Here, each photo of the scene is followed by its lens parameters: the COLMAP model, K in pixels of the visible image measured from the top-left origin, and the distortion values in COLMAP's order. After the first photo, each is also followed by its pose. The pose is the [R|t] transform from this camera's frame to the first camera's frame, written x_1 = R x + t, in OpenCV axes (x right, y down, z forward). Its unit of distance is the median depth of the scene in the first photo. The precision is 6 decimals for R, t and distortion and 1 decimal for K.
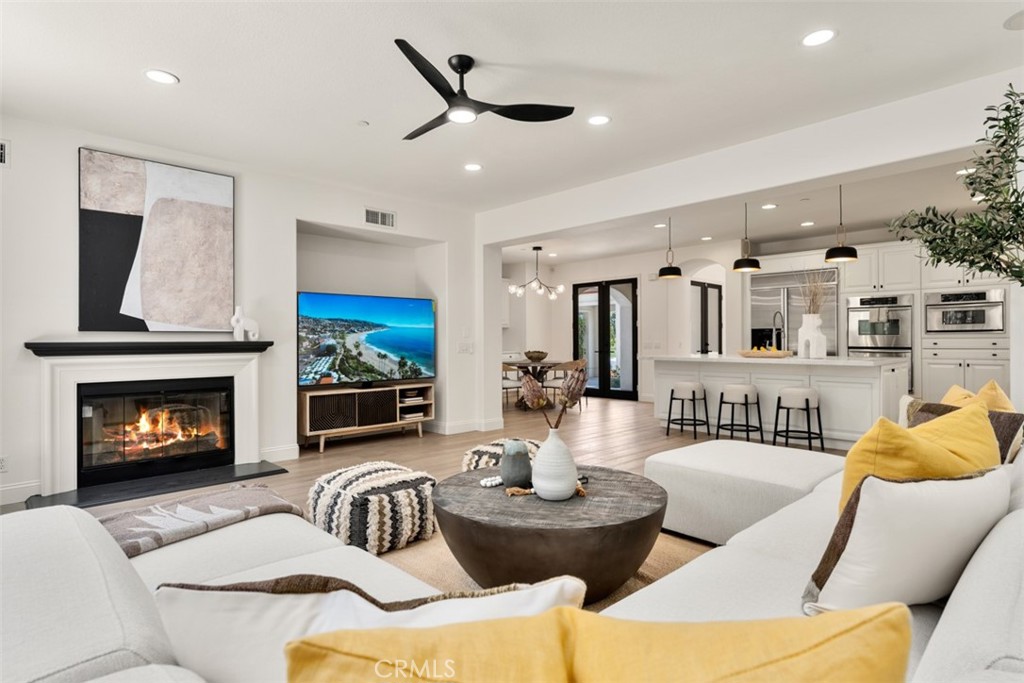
lens RADIAL K [[529.0, 0, 509.1], [0, 529.0, 336.7], [0, 0, 1]] dist [-0.005401, 0.001271]
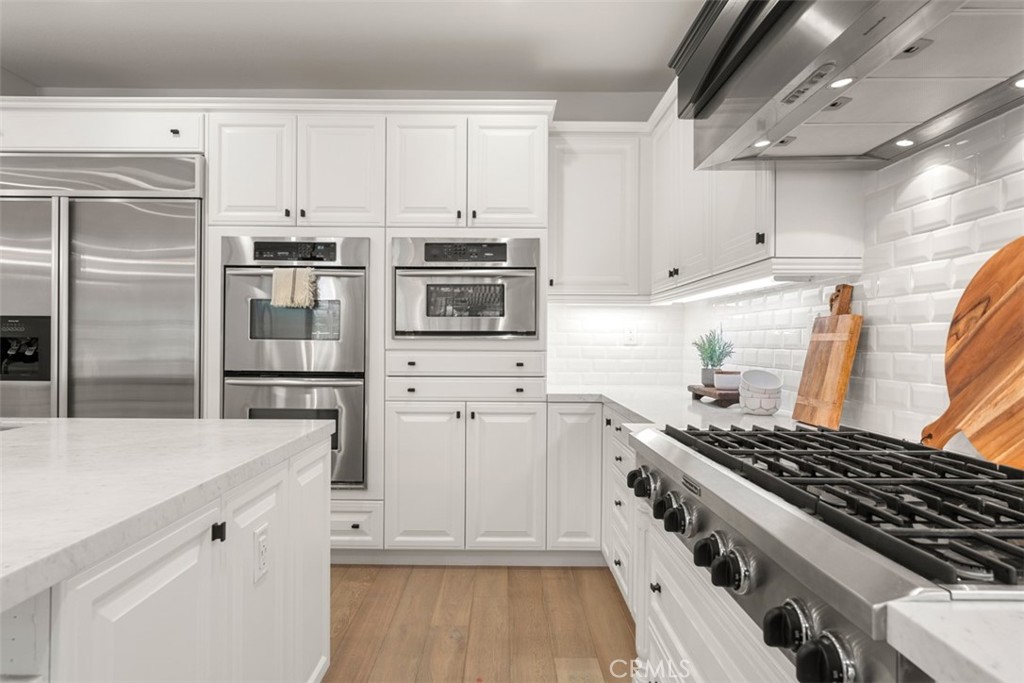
lens RADIAL K [[617.2, 0, 512.3], [0, 617.2, 339.4], [0, 0, 1]] dist [-0.004072, -0.000205]
pose [[0.693180, 0.007786, 0.720722, 0.363927], [-0.012759, 0.999918, 0.001470, -0.004891], [-0.720651, -0.010215, 0.693223, 0.431267]]
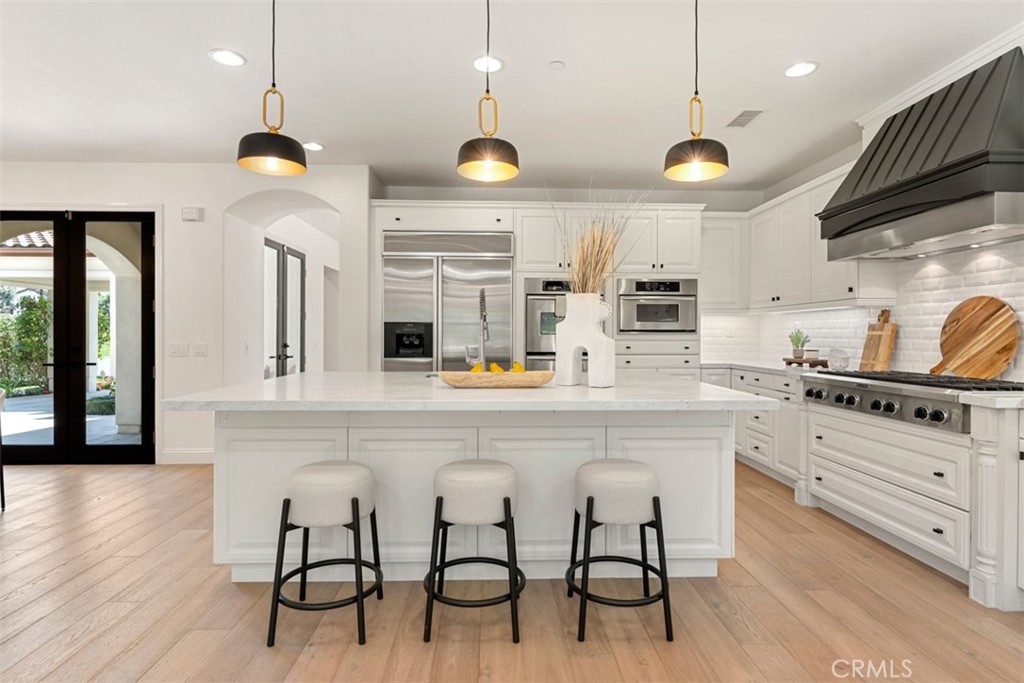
lens RADIAL K [[529.0, 0, 510.6], [0, 529.0, 336.4], [0, 0, 1]] dist [-0.005401, 0.001271]
pose [[0.665941, -0.000250, 0.746004, 0.100438], [-0.008933, 0.999926, 0.008309, -0.005014], [-0.745951, -0.012197, 0.665890, 0.440220]]
